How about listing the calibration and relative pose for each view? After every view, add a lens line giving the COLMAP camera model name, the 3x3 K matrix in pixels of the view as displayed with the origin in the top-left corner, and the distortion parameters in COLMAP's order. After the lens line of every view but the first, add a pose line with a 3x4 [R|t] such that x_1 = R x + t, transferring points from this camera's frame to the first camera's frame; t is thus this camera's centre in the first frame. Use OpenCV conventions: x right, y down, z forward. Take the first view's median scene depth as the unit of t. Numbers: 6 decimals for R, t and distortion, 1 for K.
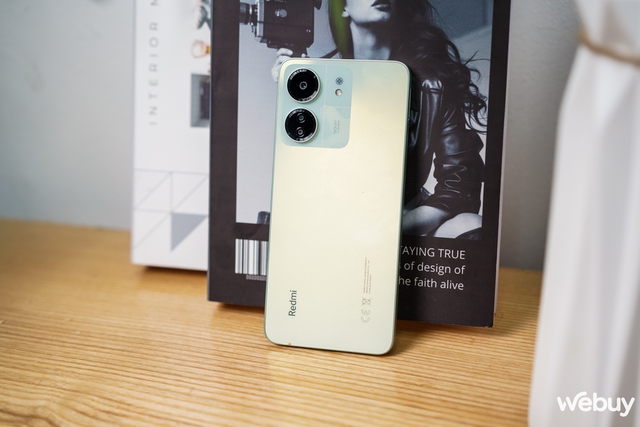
lens RADIAL K [[1010.0, 0, 318.2], [0, 1010.0, 210.0], [0, 0, 1]] dist [0.017528, 0.000000]
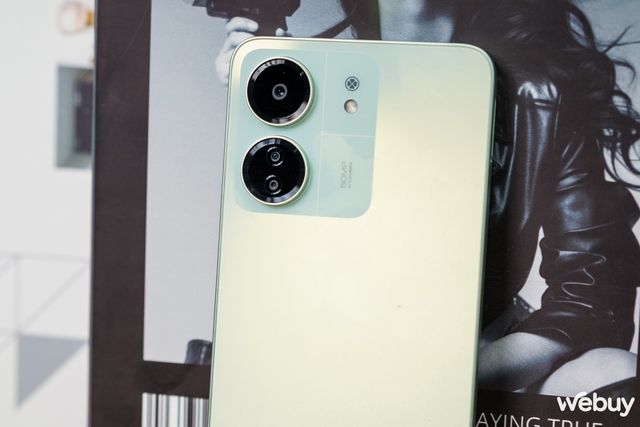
lens RADIAL K [[1494.8, 0, 320.8], [0, 1494.8, 215.7], [0, 0, 1]] dist [0.038766, 0.000000]
pose [[0.999350, 0.002545, 0.035965, -0.020861], [-0.001635, 0.999678, -0.025312, -0.043021], [-0.036018, 0.025237, 0.999032, 0.260228]]
